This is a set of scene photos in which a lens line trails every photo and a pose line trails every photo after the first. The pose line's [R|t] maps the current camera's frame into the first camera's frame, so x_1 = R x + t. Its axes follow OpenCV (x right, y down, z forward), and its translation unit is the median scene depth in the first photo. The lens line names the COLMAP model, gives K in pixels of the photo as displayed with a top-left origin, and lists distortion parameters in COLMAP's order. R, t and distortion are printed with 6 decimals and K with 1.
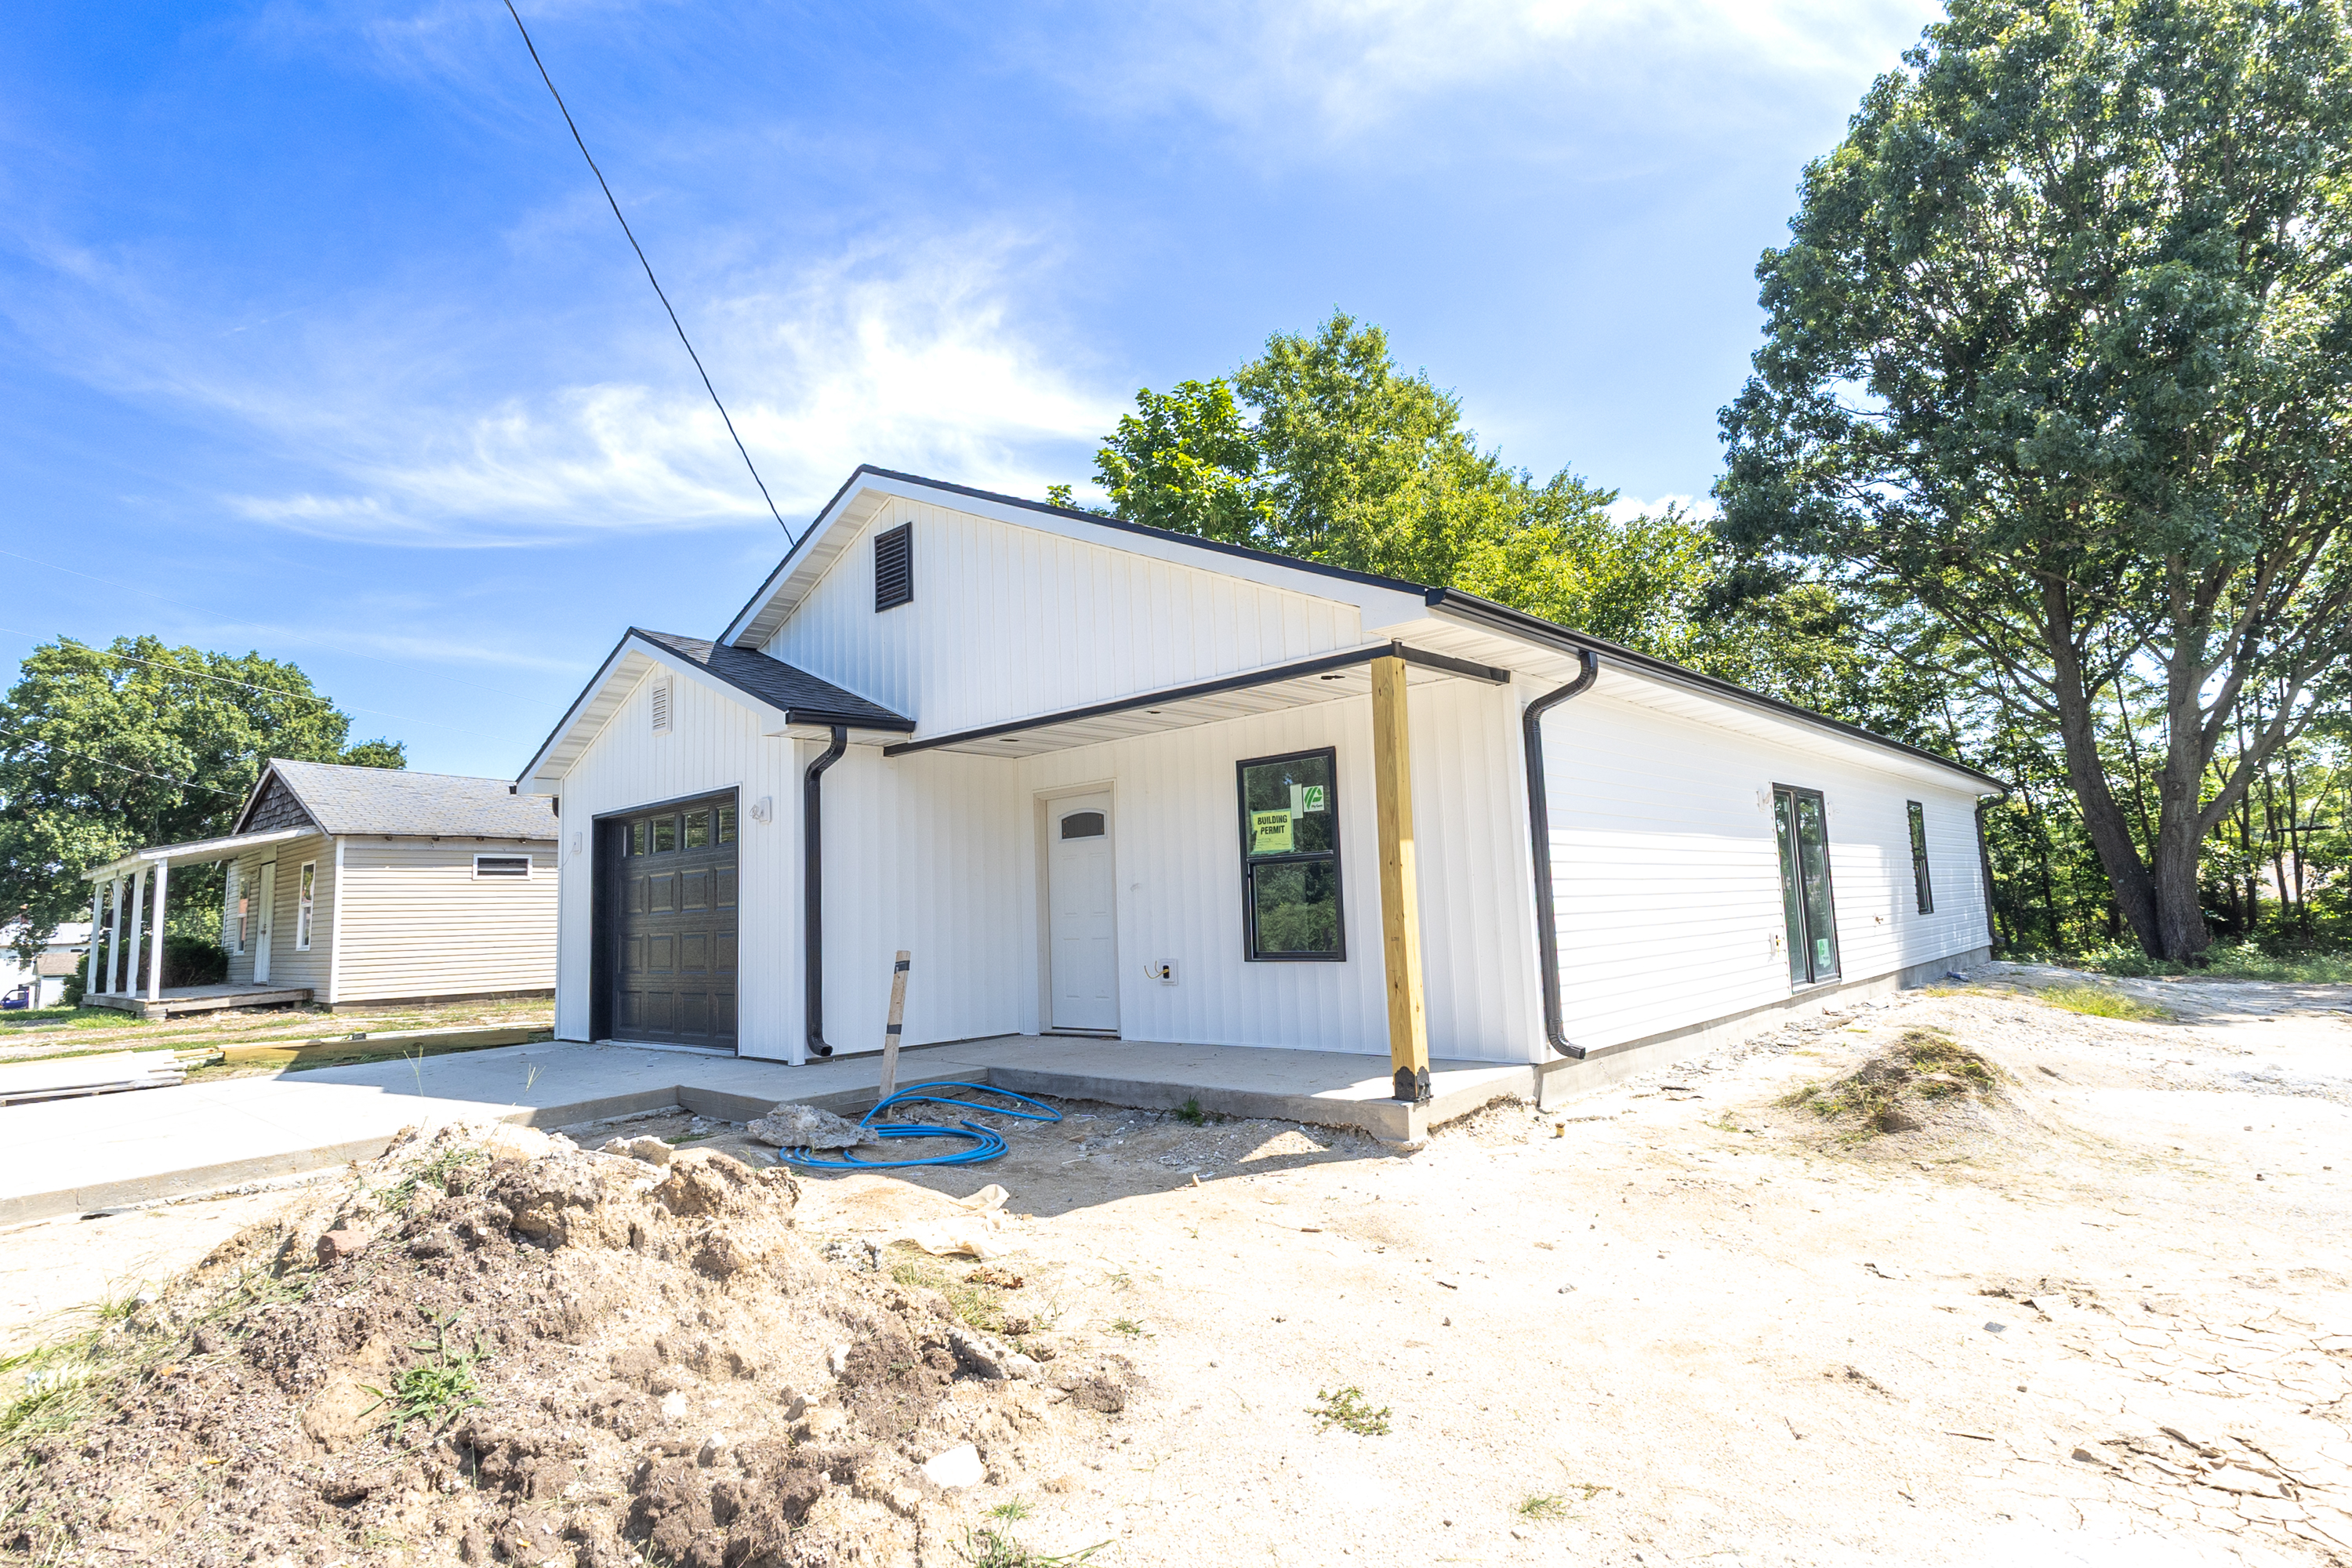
lens RADIAL K [[1174.9, 0, 1176.0], [0, 1174.9, 784.0], [0, 0, 1]] dist [0.017007, -0.005453]
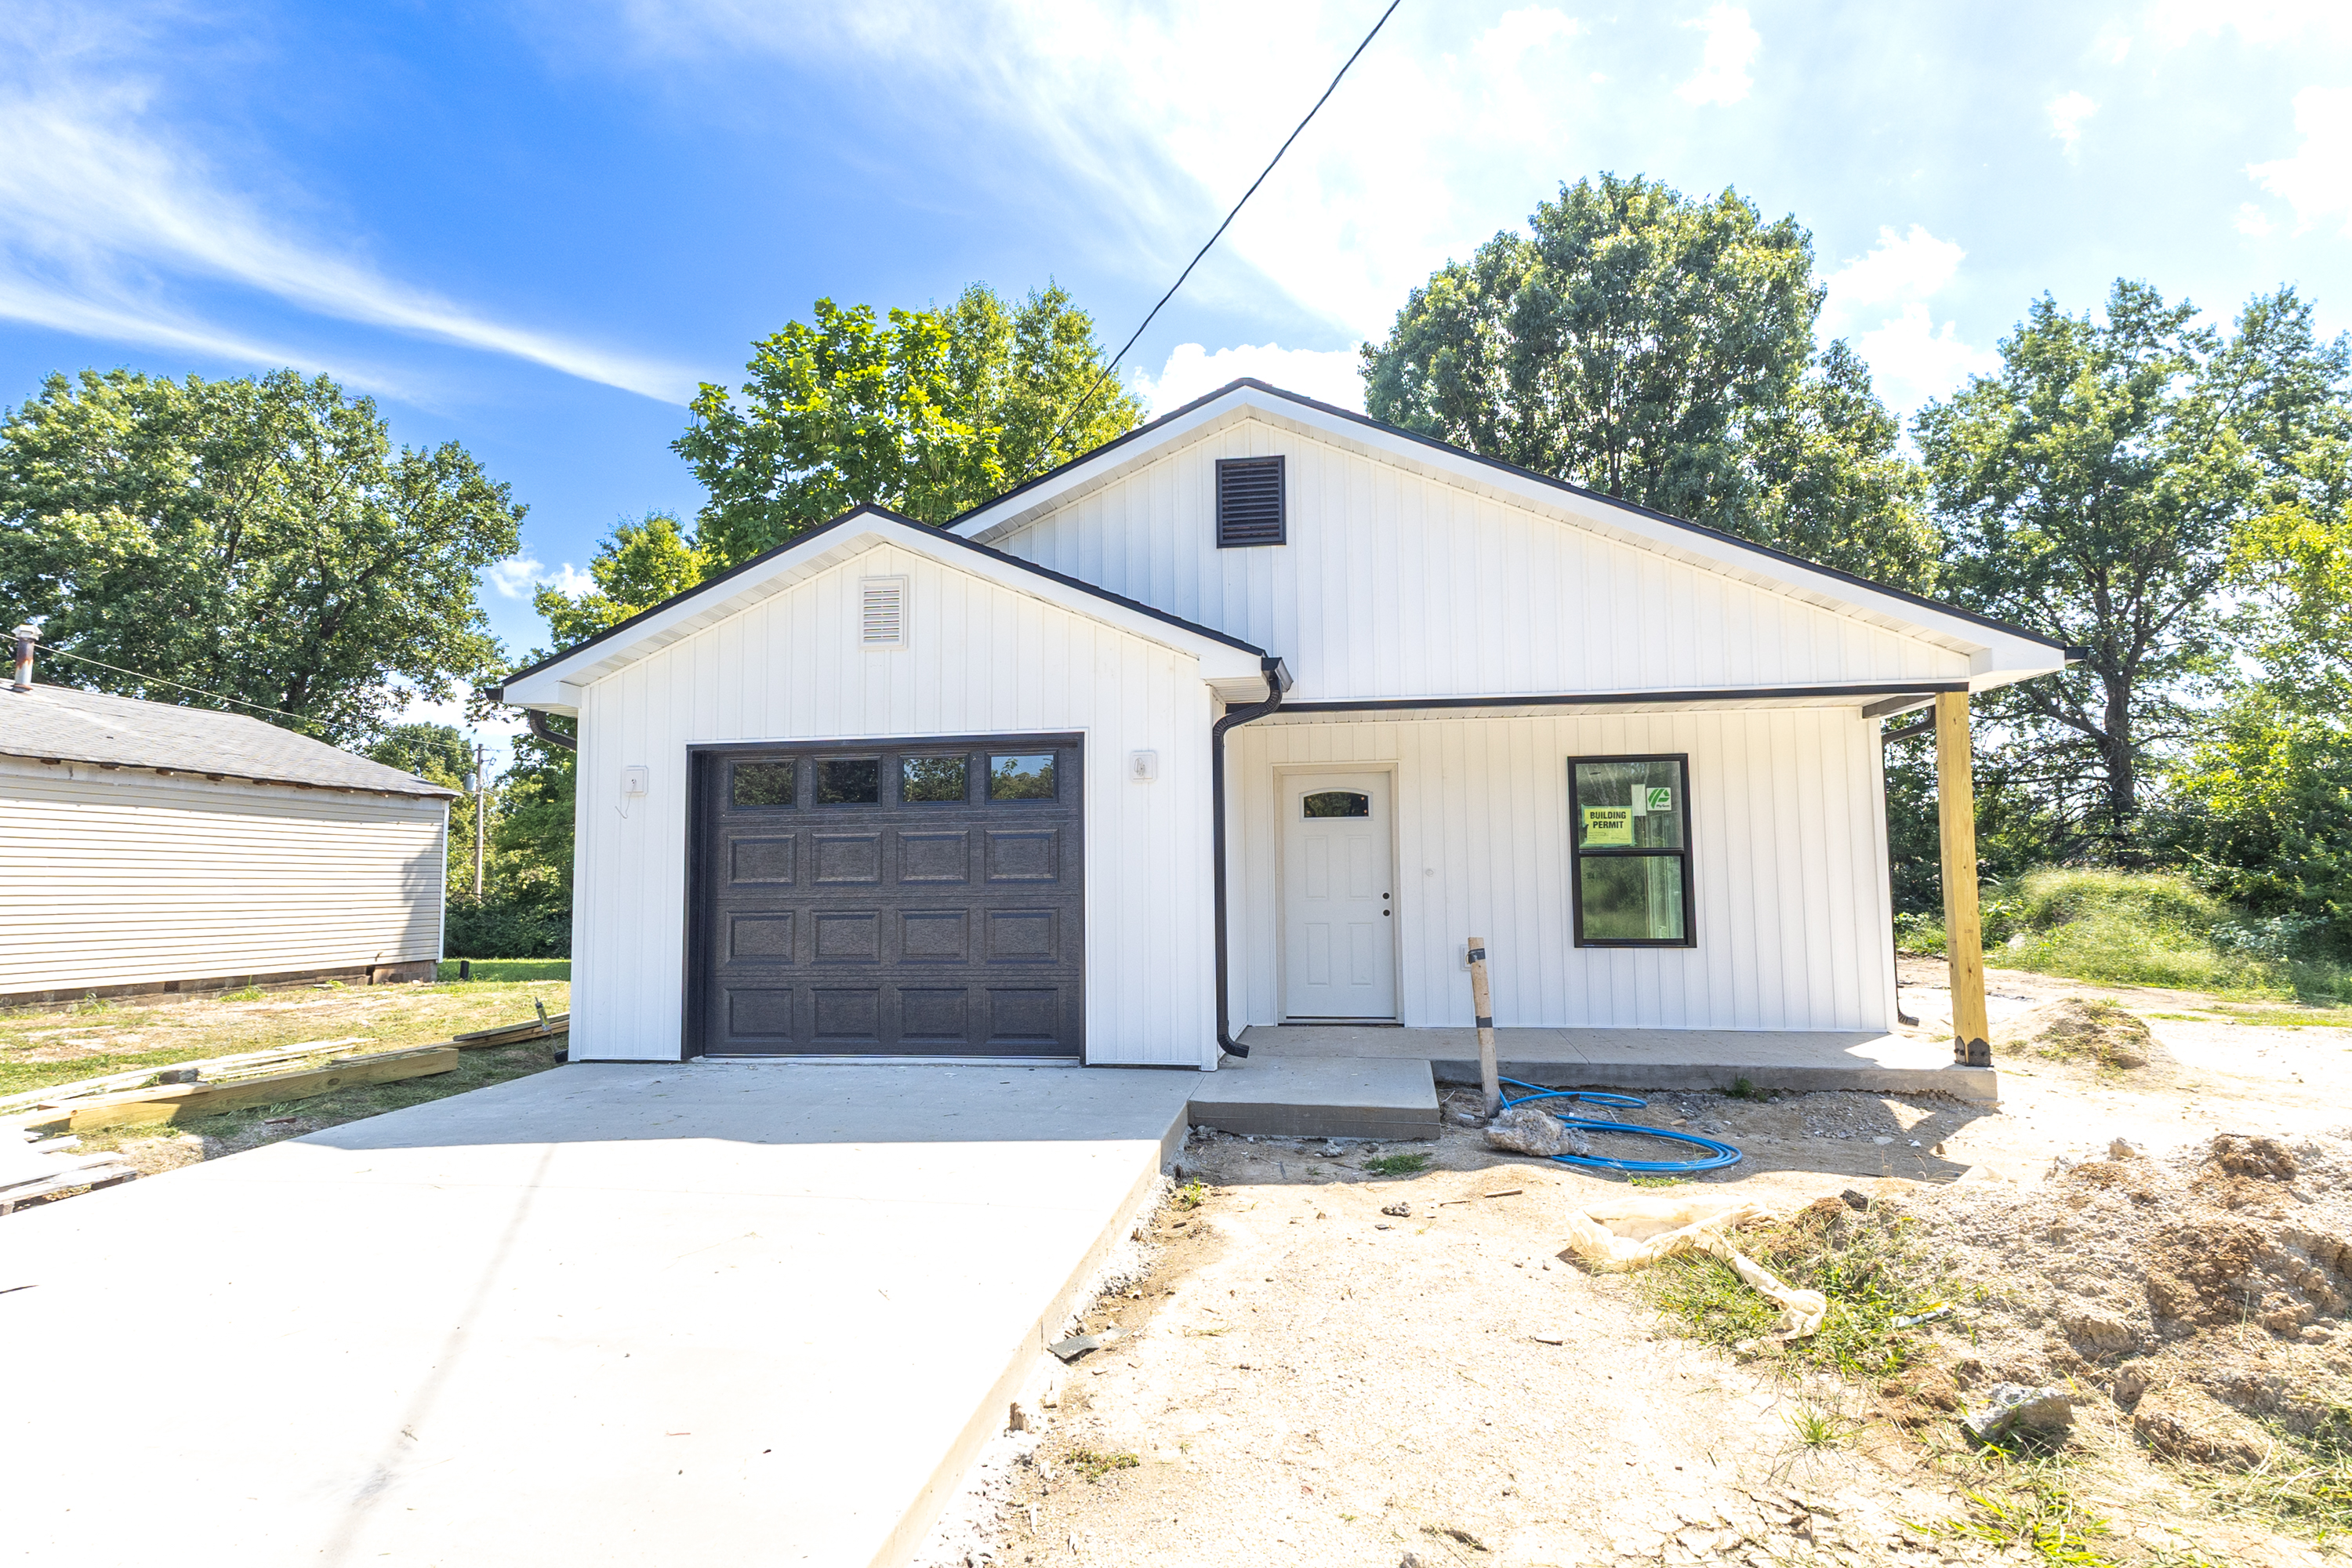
lens RADIAL K [[1174.9, 0, 1176.0], [0, 1174.9, 784.0], [0, 0, 1]] dist [0.017007, -0.005453]
pose [[0.840835, 0.073005, 0.536346, -0.815966], [-0.080120, 0.996734, -0.010067, 0.043991], [-0.535329, -0.034508, 0.843938, 0.307539]]
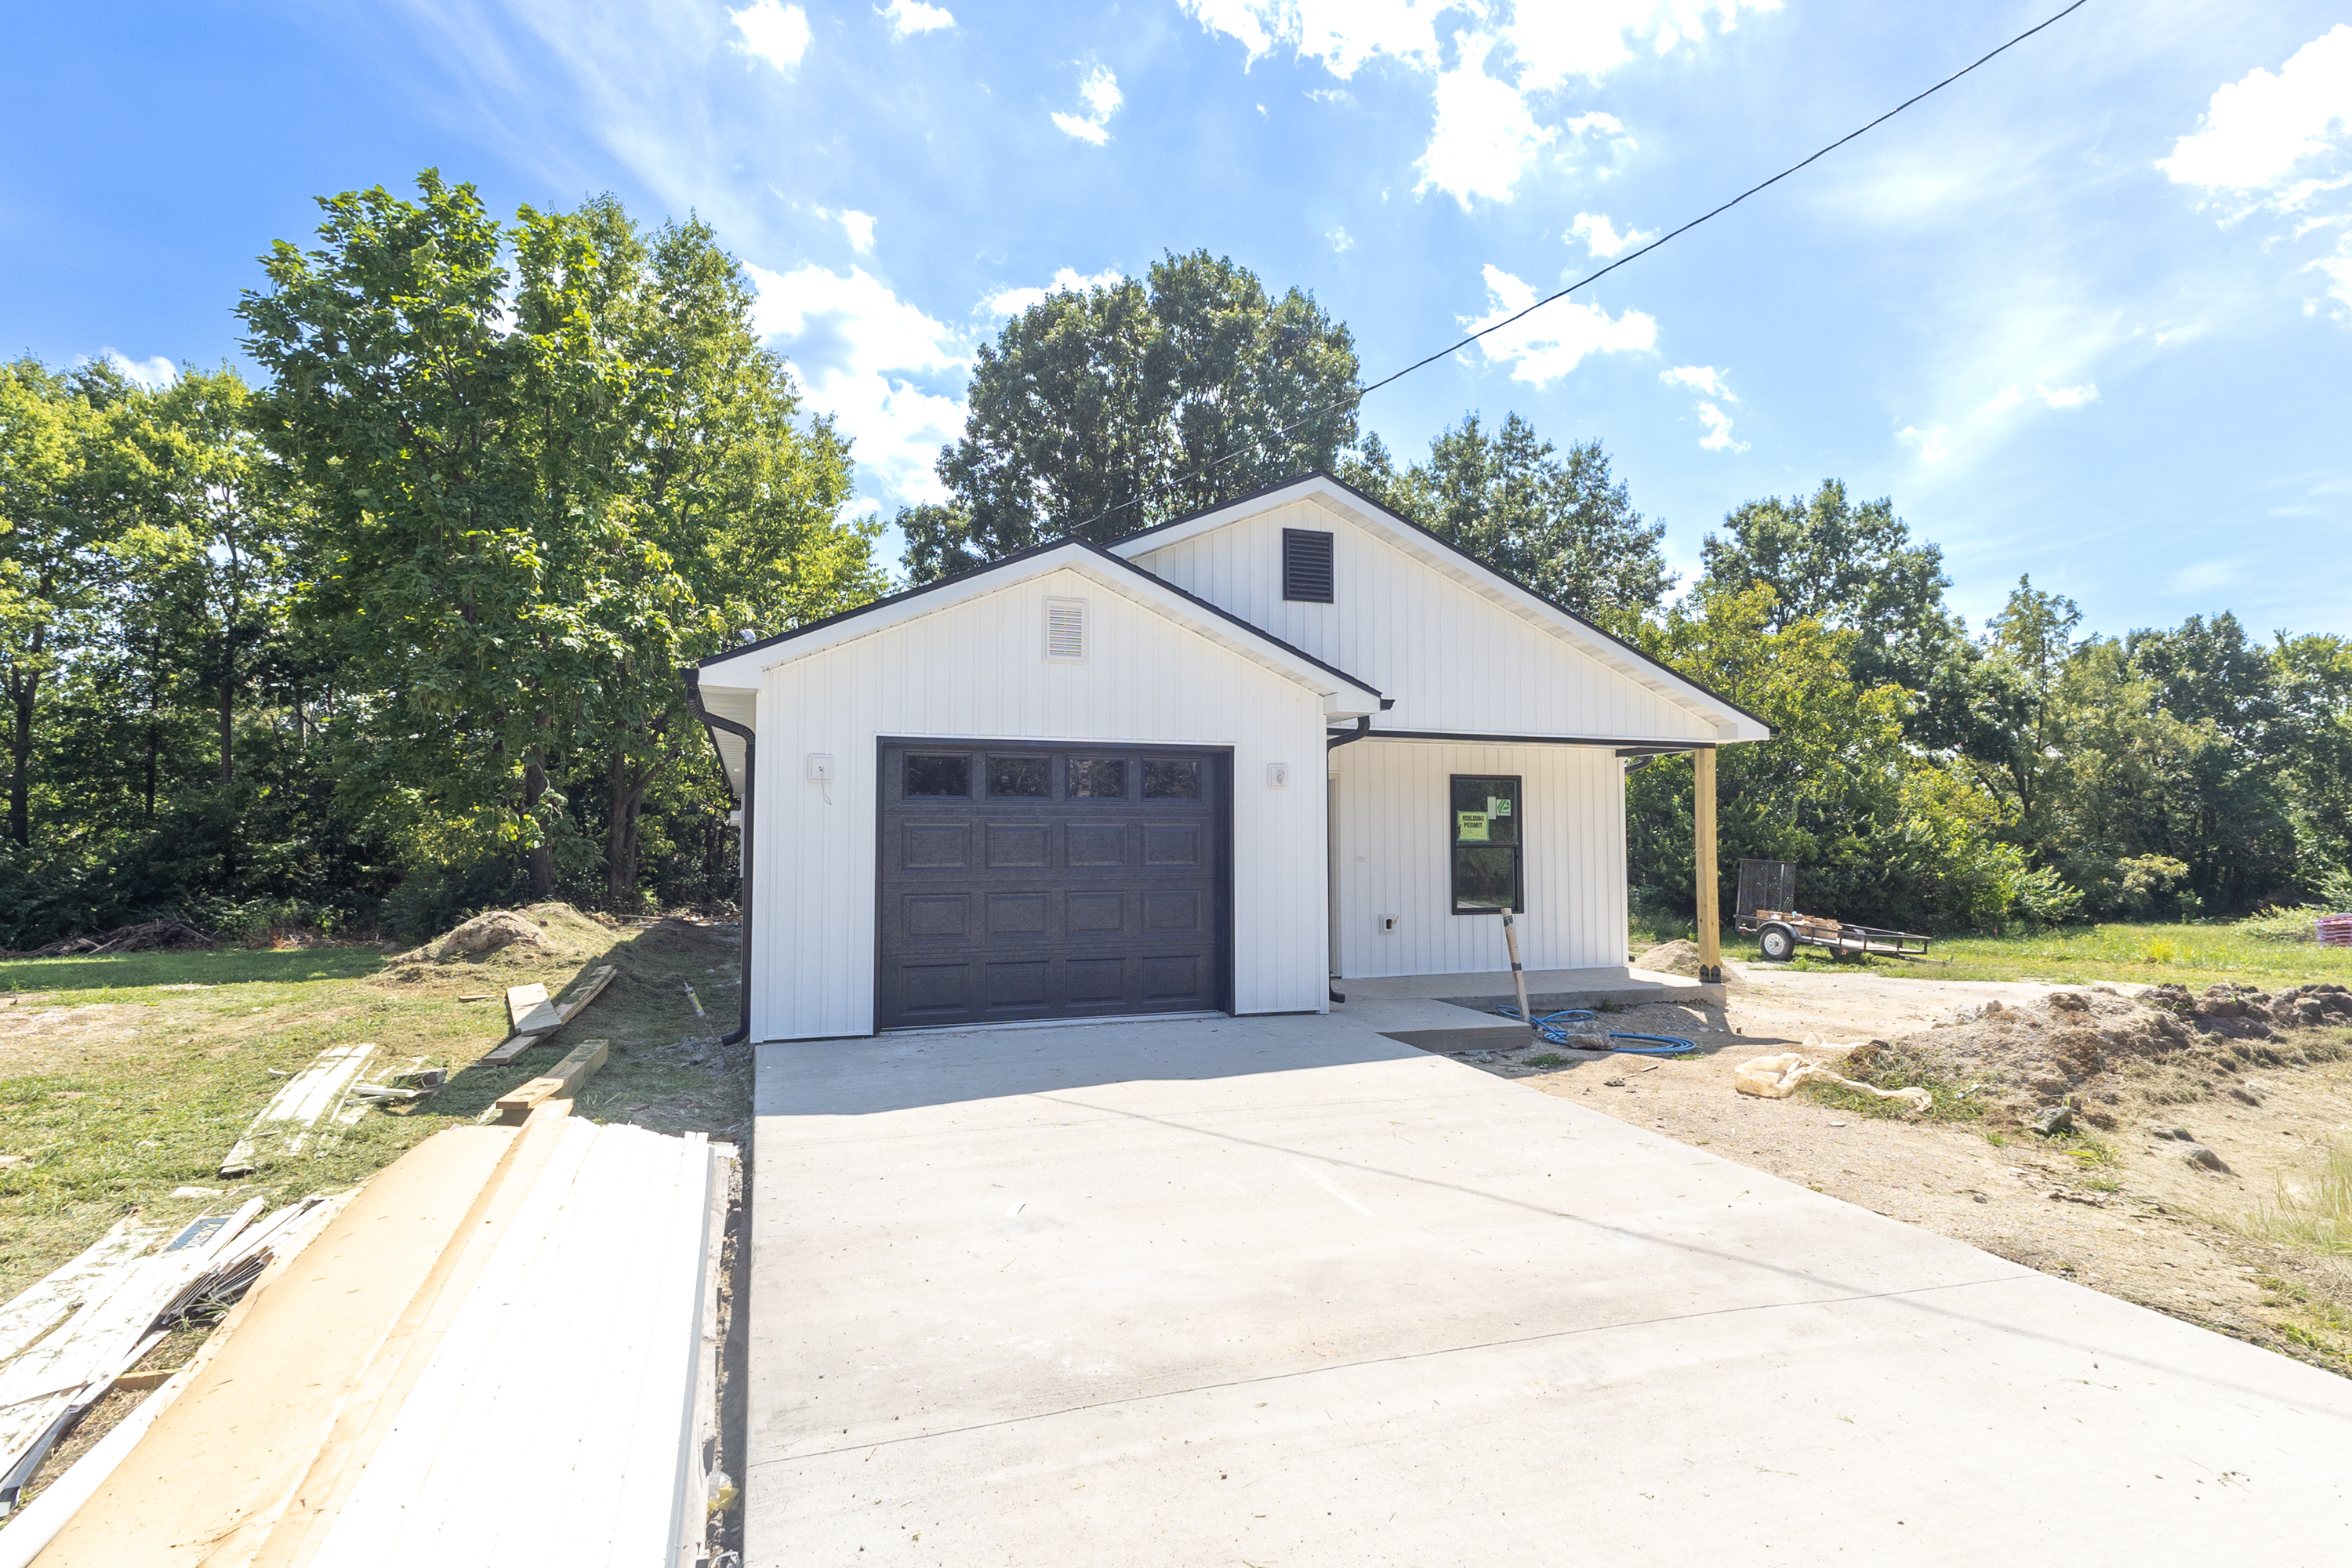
lens RADIAL K [[1174.9, 0, 1176.0], [0, 1174.9, 784.0], [0, 0, 1]] dist [0.017007, -0.005453]
pose [[0.484742, 0.086059, 0.870413, -1.367544], [-0.110463, 0.993203, -0.036682, 0.082042], [-0.867654, -0.078368, 0.490953, 0.600583]]
